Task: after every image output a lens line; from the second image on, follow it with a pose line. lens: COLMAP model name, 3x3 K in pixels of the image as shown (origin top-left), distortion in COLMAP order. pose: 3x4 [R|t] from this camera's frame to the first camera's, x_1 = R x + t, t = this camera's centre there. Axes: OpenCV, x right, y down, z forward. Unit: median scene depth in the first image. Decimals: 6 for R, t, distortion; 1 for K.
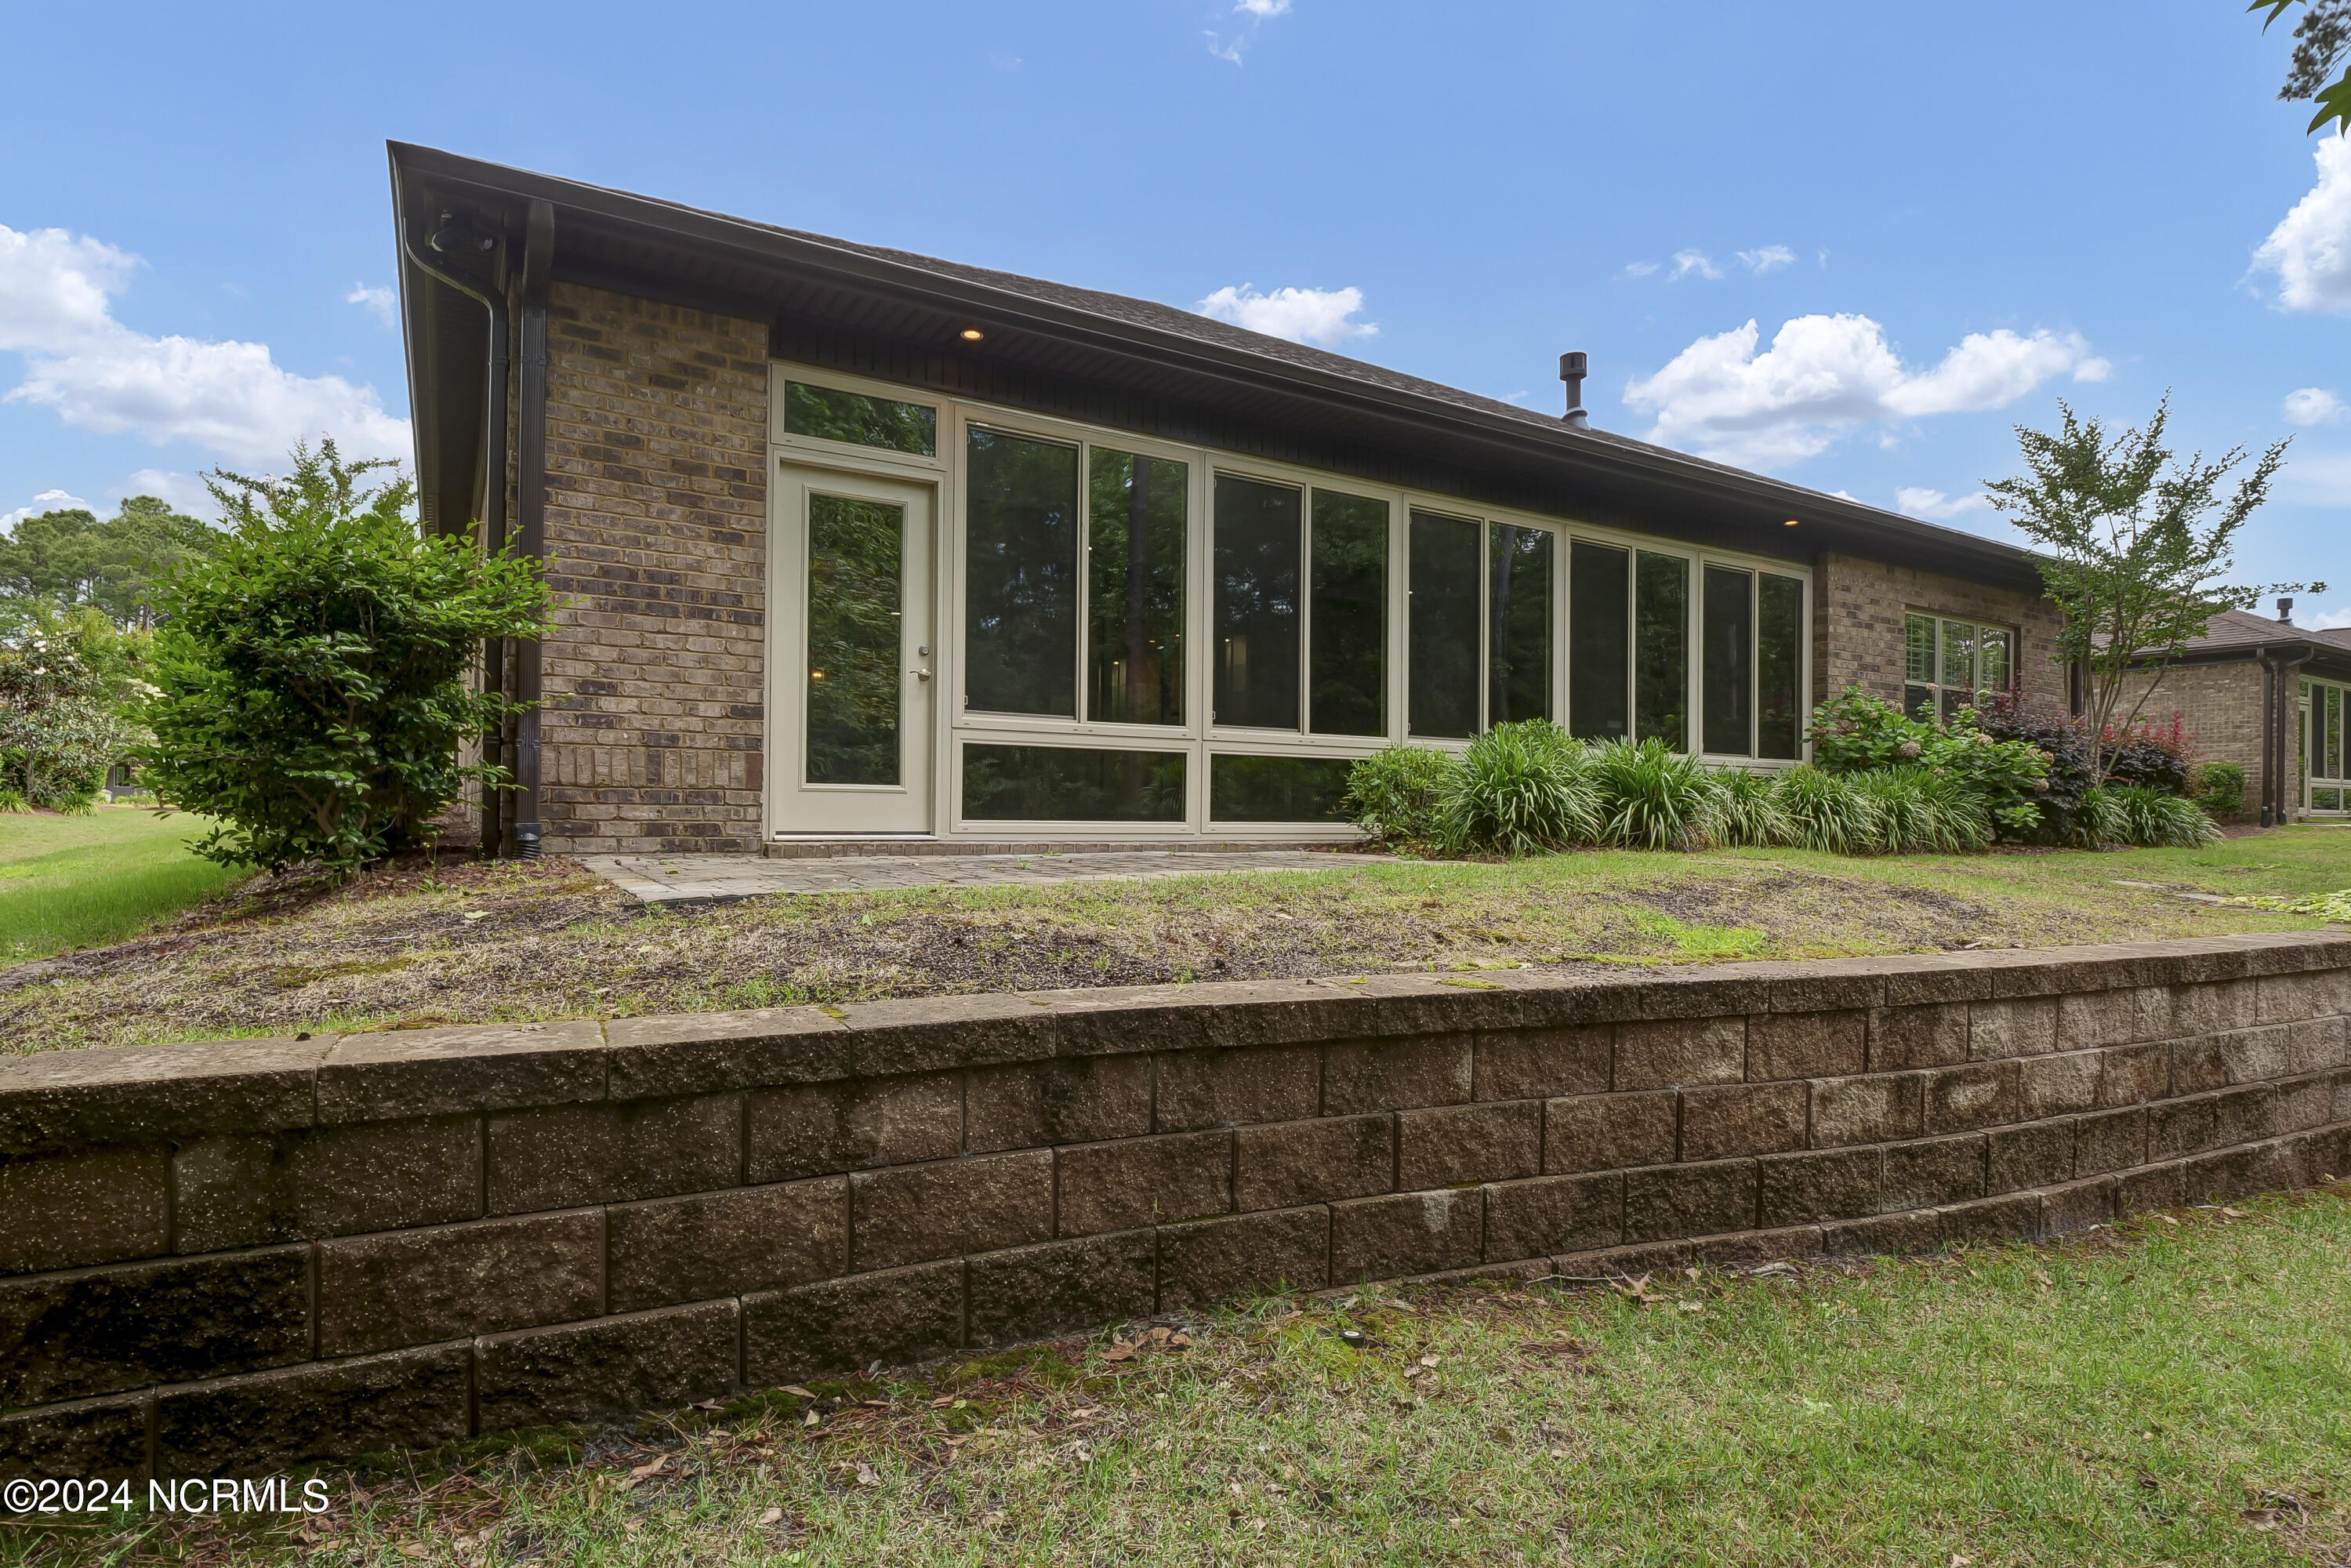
lens RADIAL K [[1103.3, 0, 1175.5], [0, 1103.3, 784.0], [0, 0, 1]] dist [-0.012813, -0.000022]
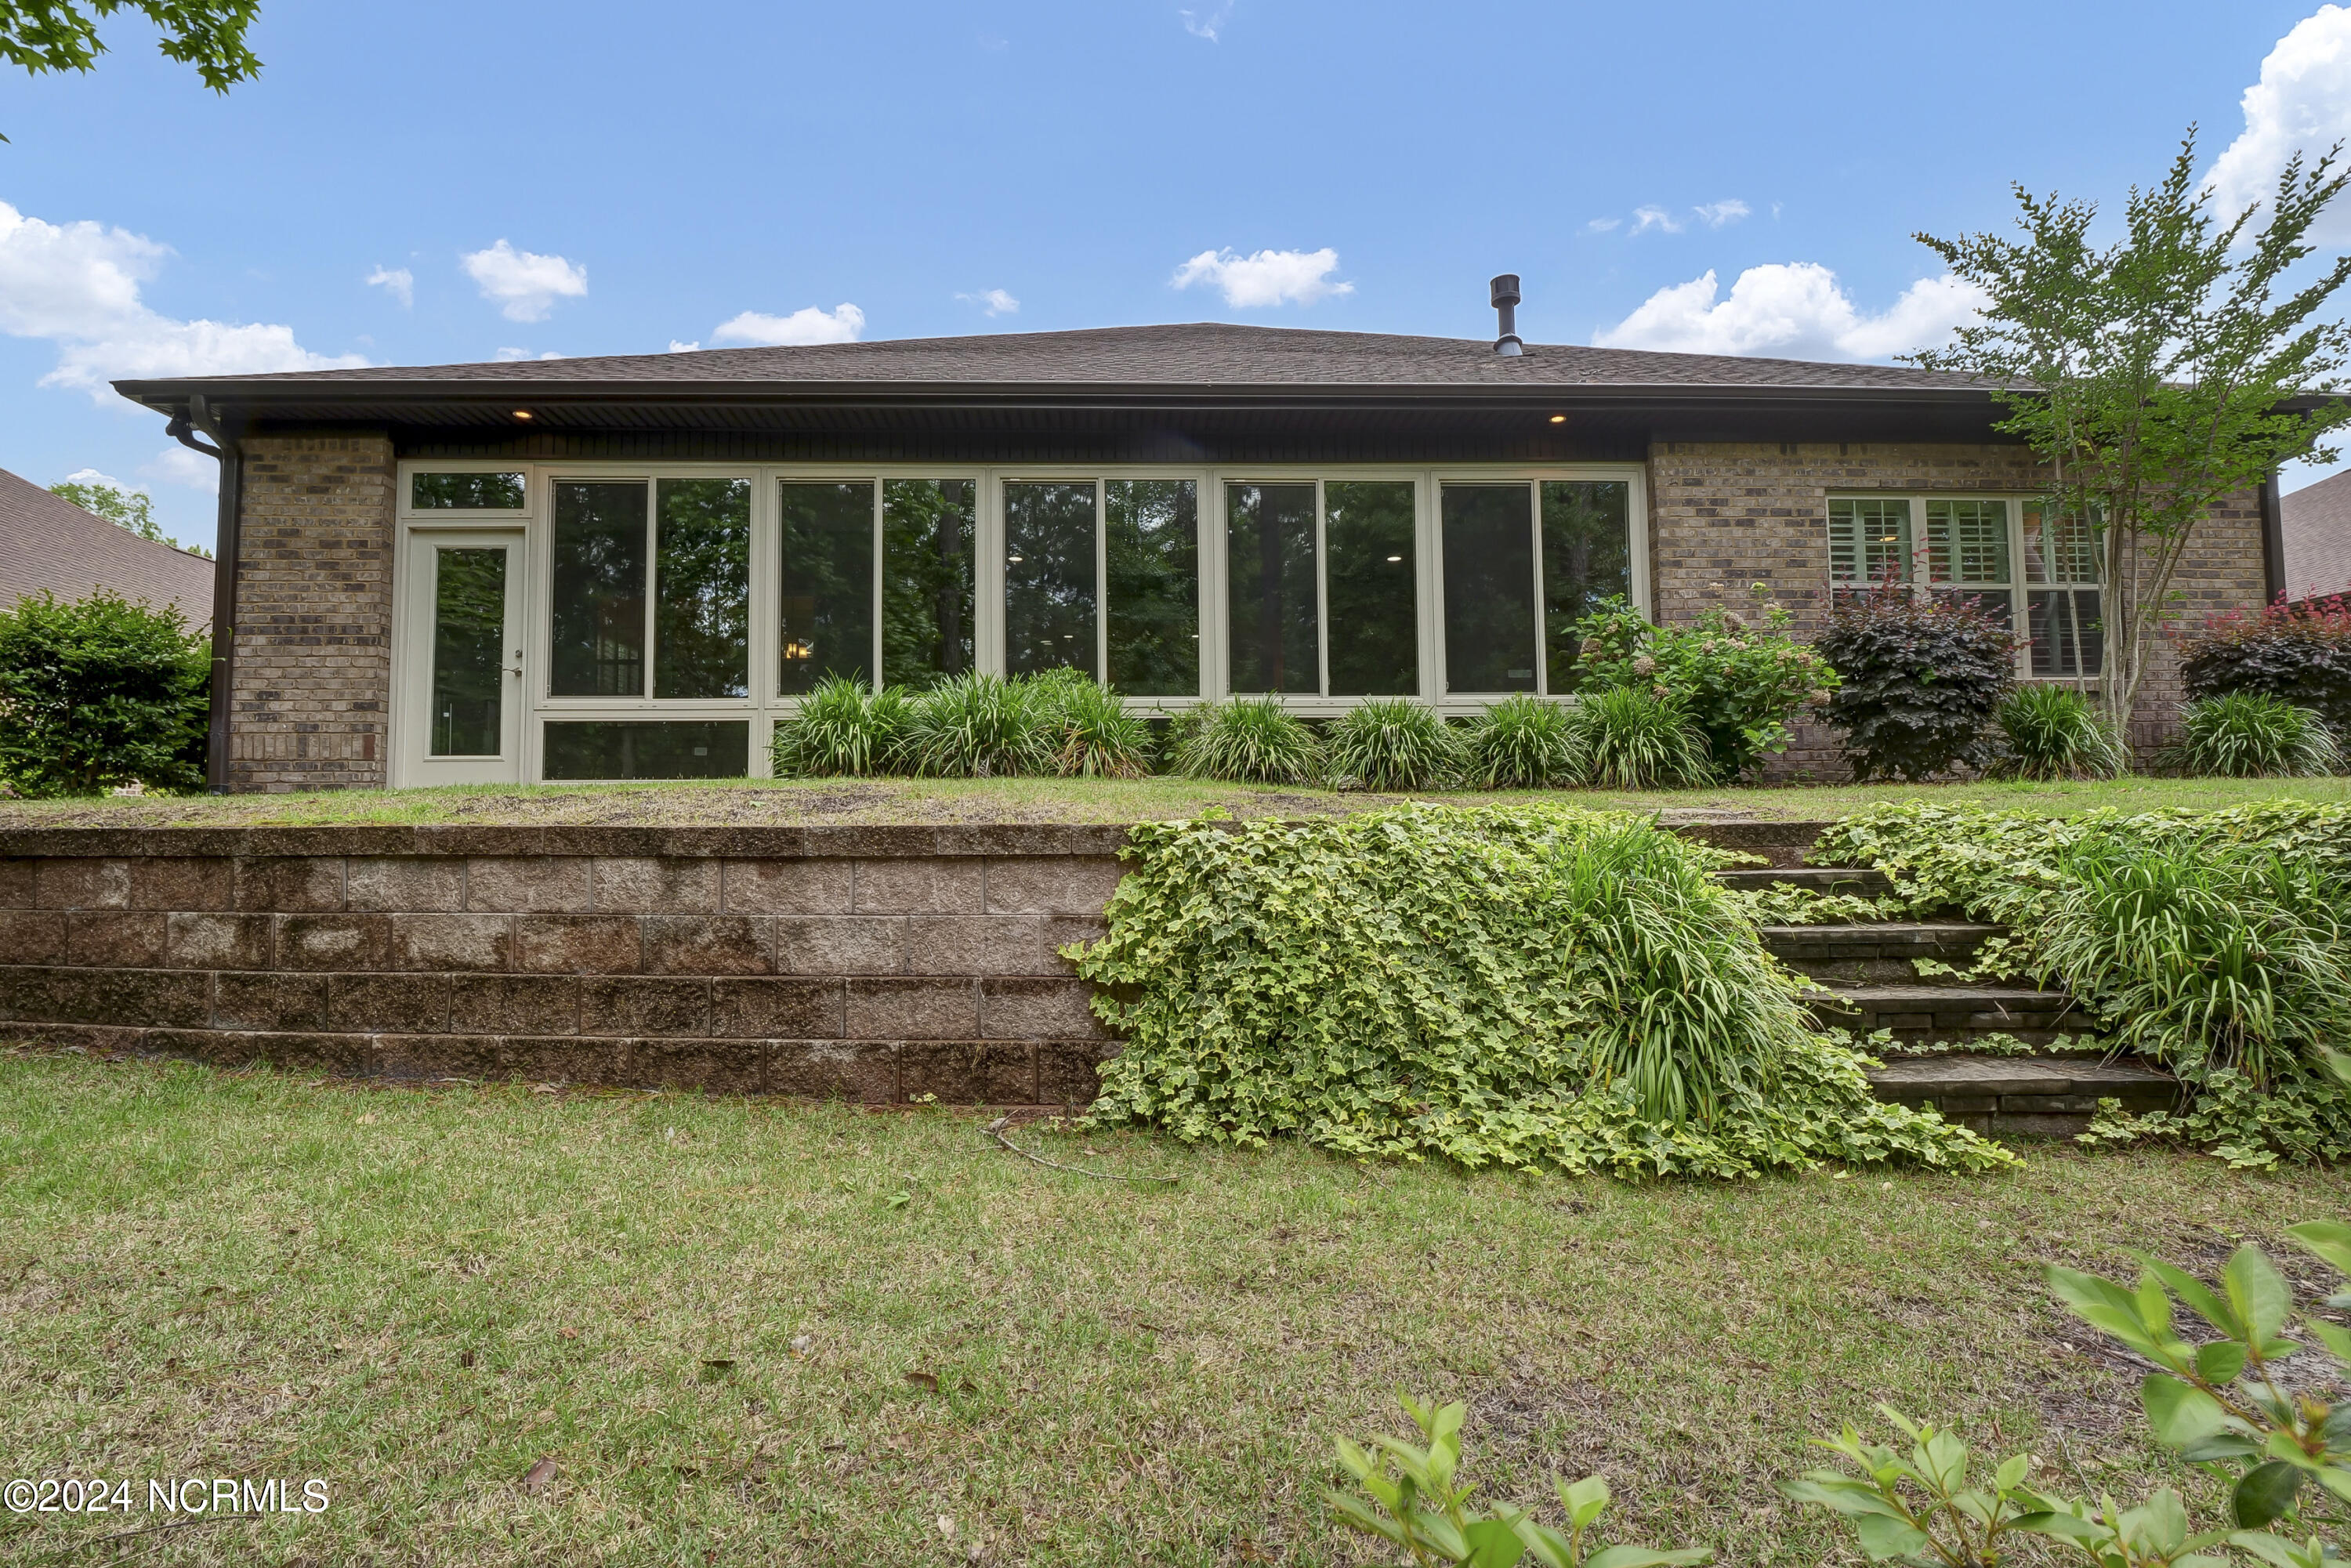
lens RADIAL K [[1070.2, 0, 1175.5], [0, 1070.2, 742.1], [0, 0, 1]] dist [-0.017071, -0.000140]
pose [[0.894342, -0.058351, -0.443562, 1.200011], [0.032463, 0.997308, -0.065744, 0.109716], [0.446204, 0.044398, 0.893829, 0.247564]]
